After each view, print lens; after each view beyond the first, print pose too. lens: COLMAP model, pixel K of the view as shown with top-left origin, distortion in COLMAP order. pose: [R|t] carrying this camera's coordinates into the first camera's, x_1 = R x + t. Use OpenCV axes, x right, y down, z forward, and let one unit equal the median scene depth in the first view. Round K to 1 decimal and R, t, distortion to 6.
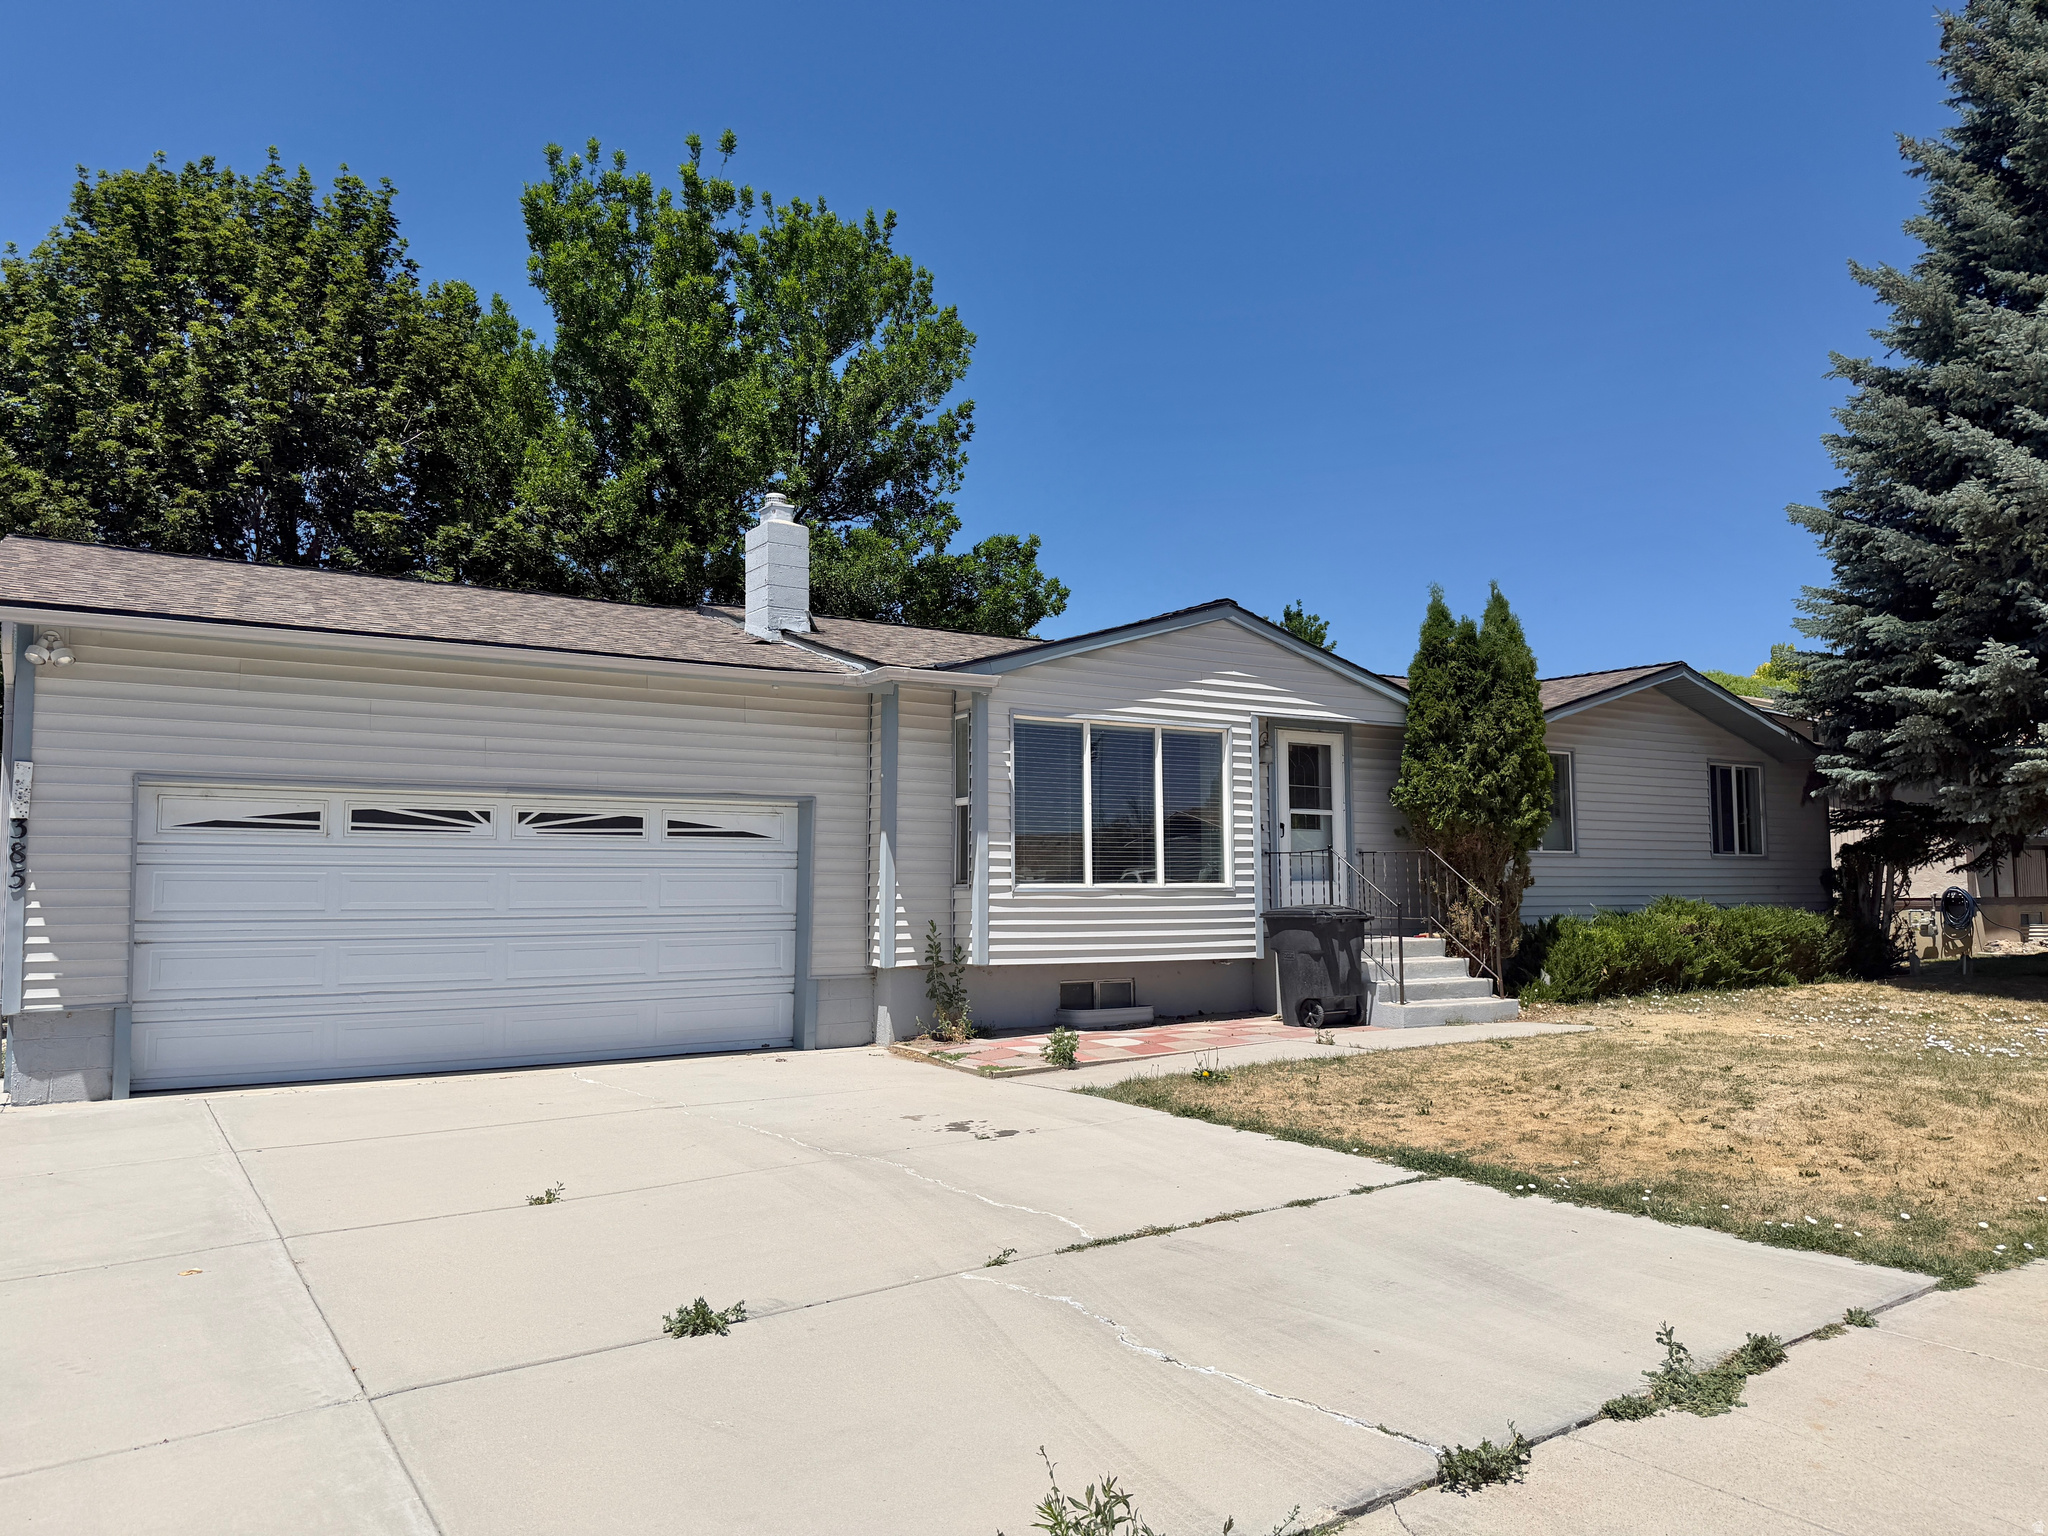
lens RADIAL K [[1400.0, 0, 1036.9], [0, 1400.0, 791.2], [0, 0, 1]] dist [0.068783, -0.079359]
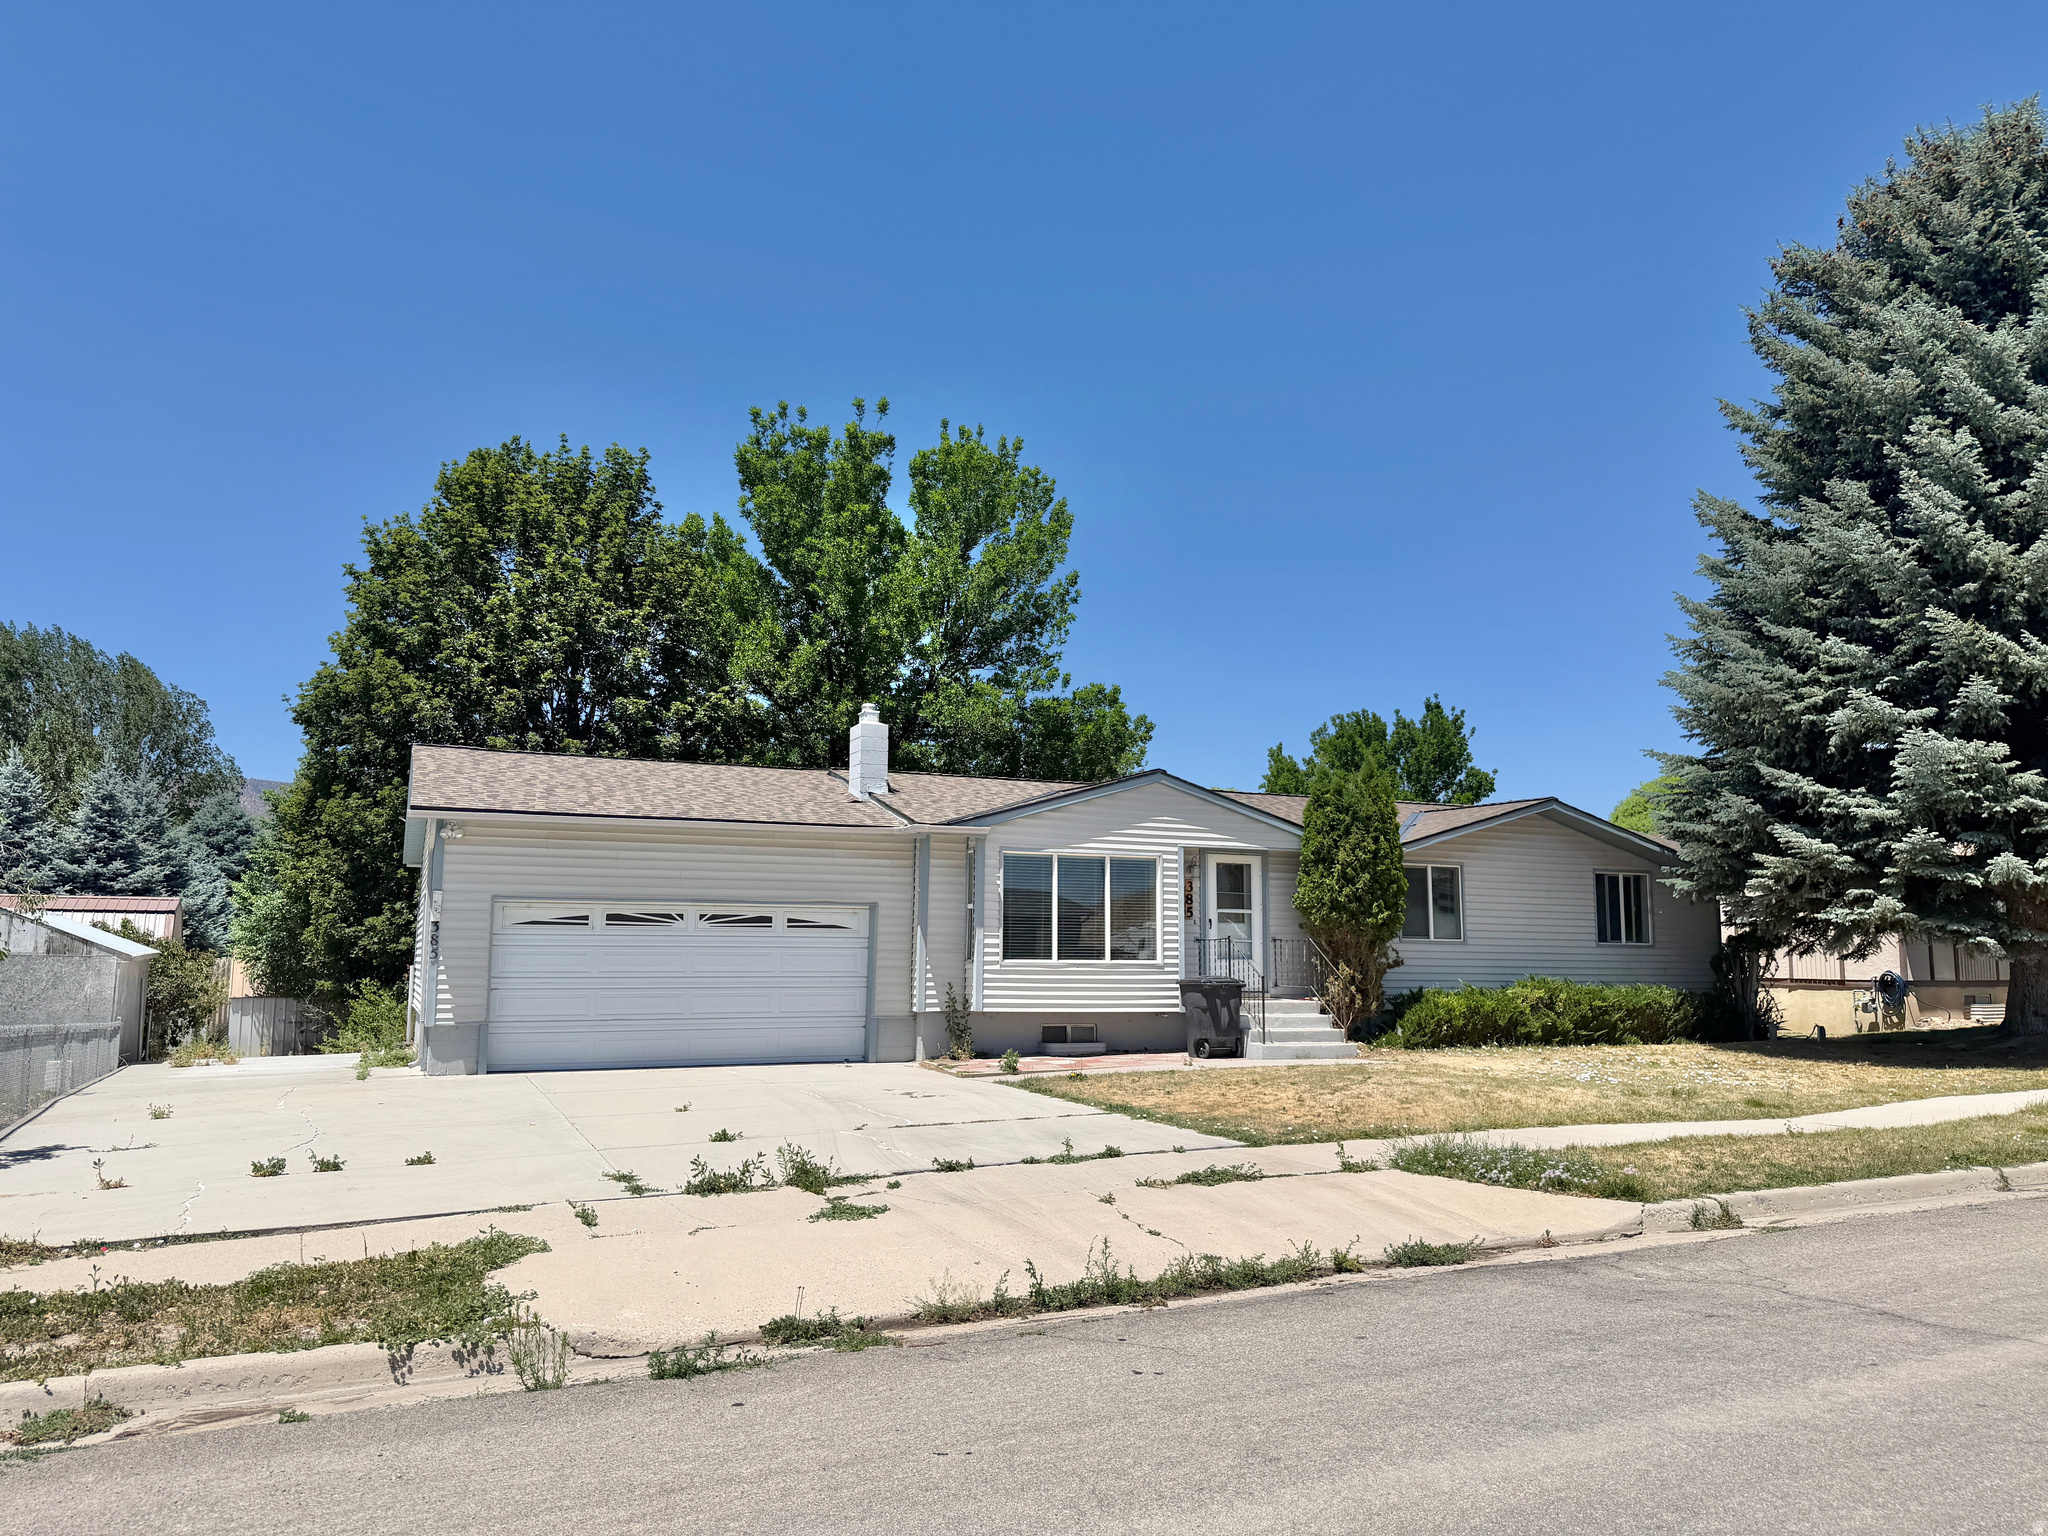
lens RADIAL K [[1400.0, 0, 1053.3], [0, 1400.0, 795.1], [0, 0, 1]] dist [0.068783, -0.079359]
pose [[0.988386, -0.006543, -0.151823, 0.232775], [-0.000614, 0.998893, -0.047044, -0.036821], [0.151963, 0.046591, 0.987287, -0.453266]]
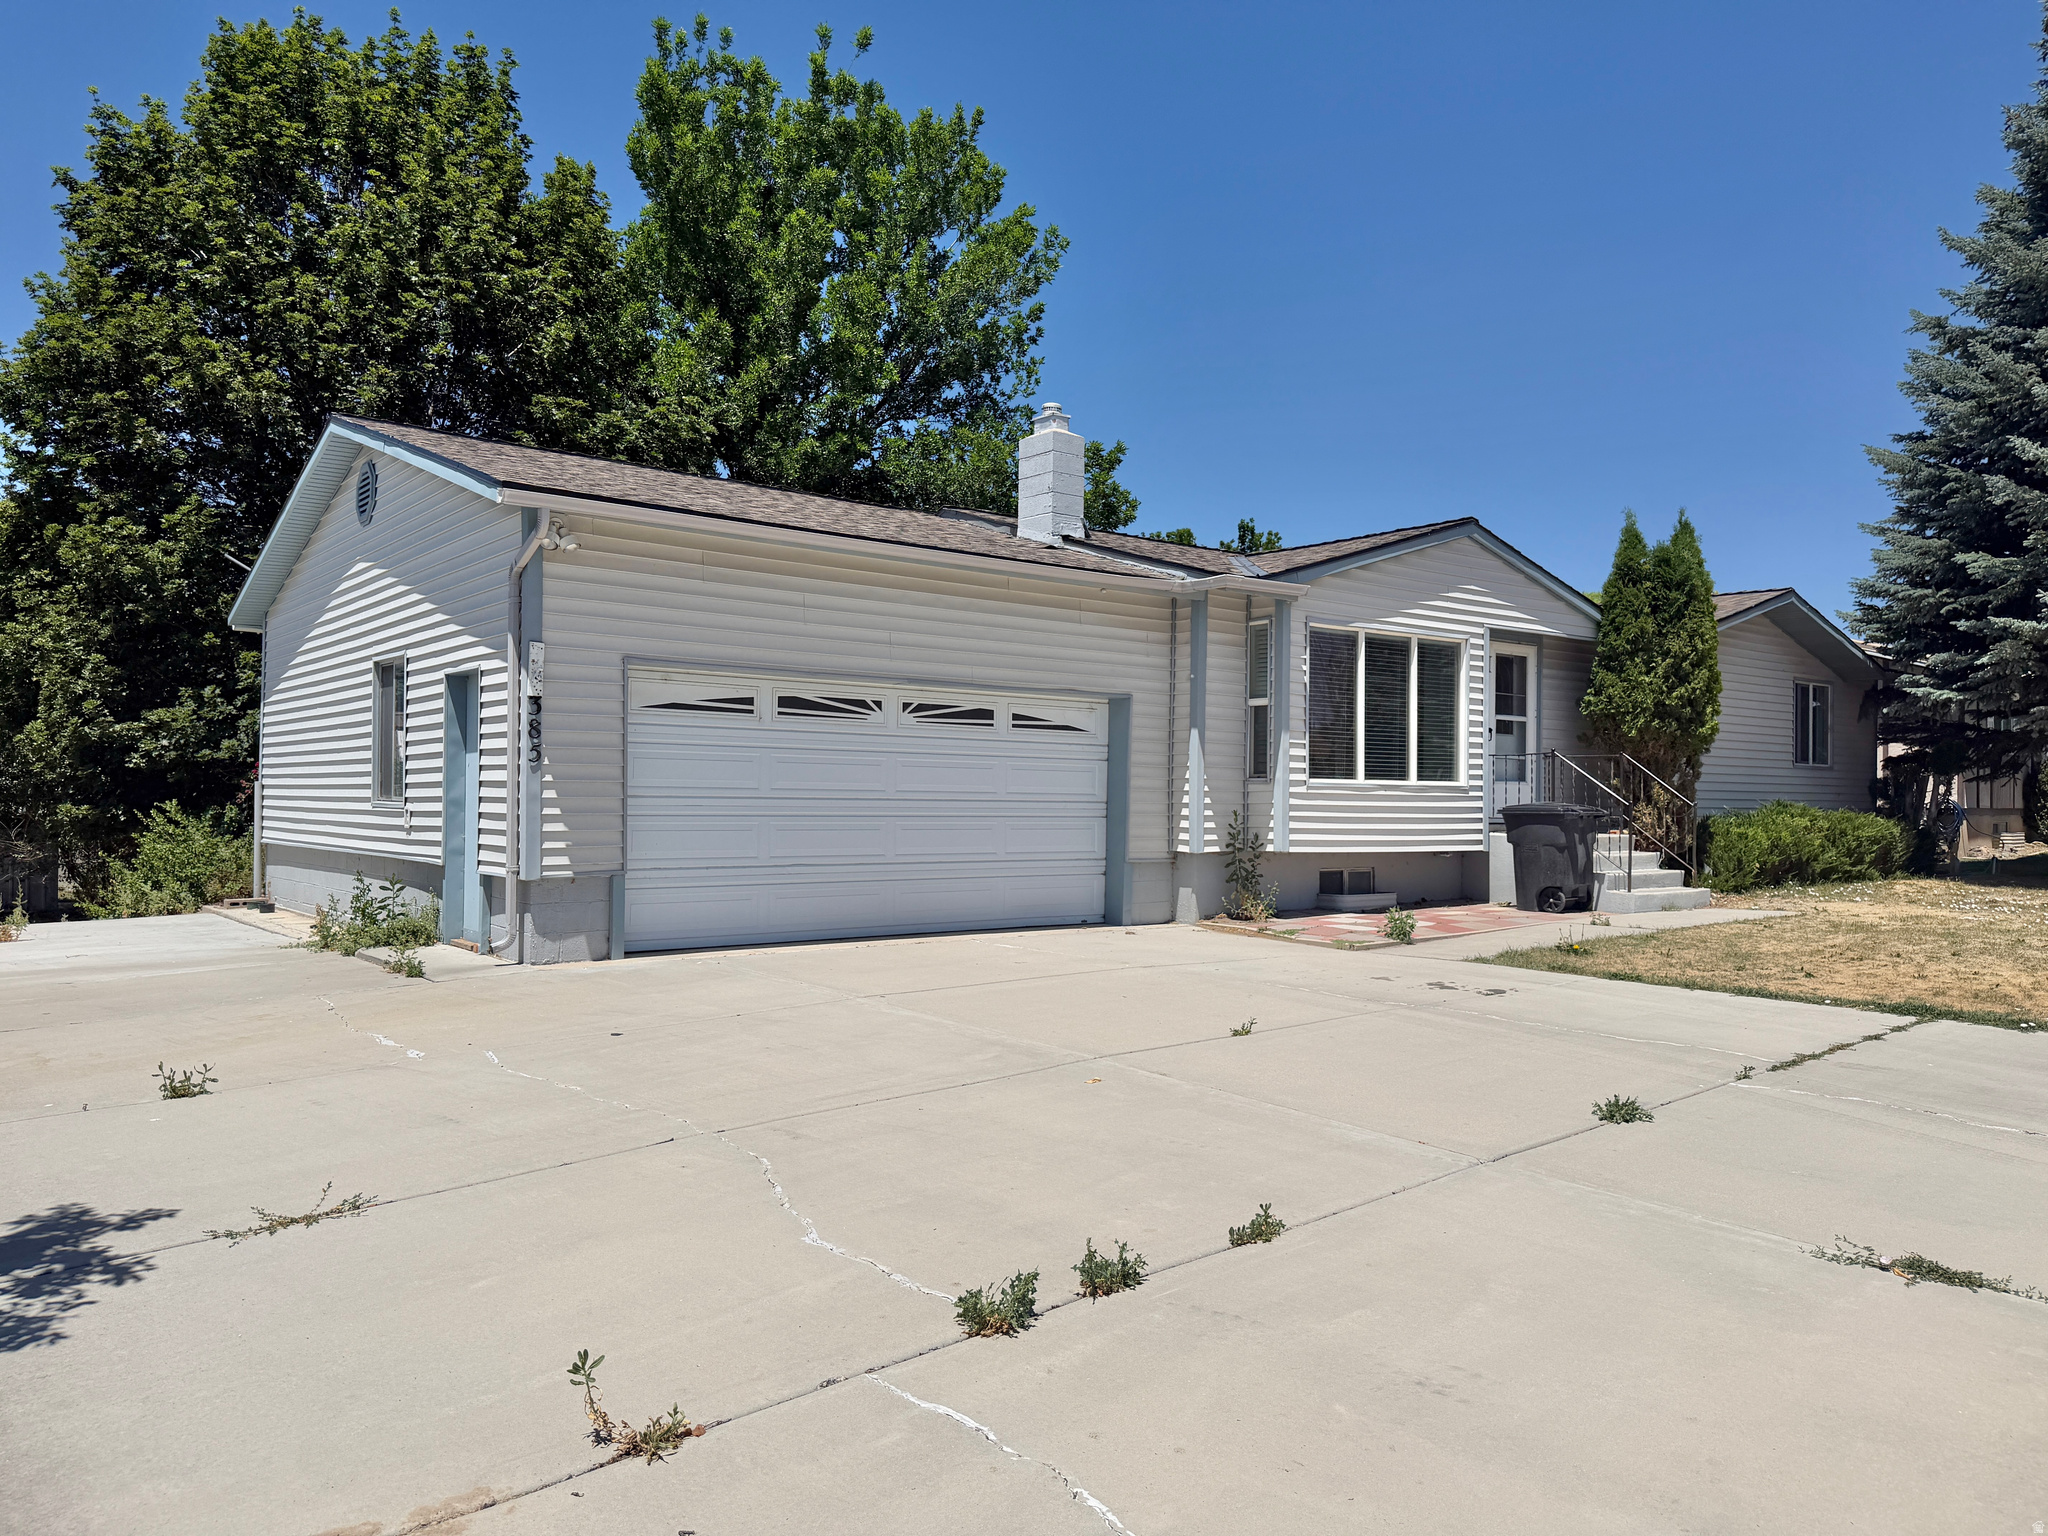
lens RADIAL K [[1400.0, 0, 1030.1], [0, 1400.0, 785.8], [0, 0, 1]] dist [0.068783, -0.079359]
pose [[0.995353, 0.017025, 0.094775, -0.280111], [-0.023118, 0.997710, 0.063567, 0.006336], [-0.093476, -0.065463, 0.993467, -0.054462]]
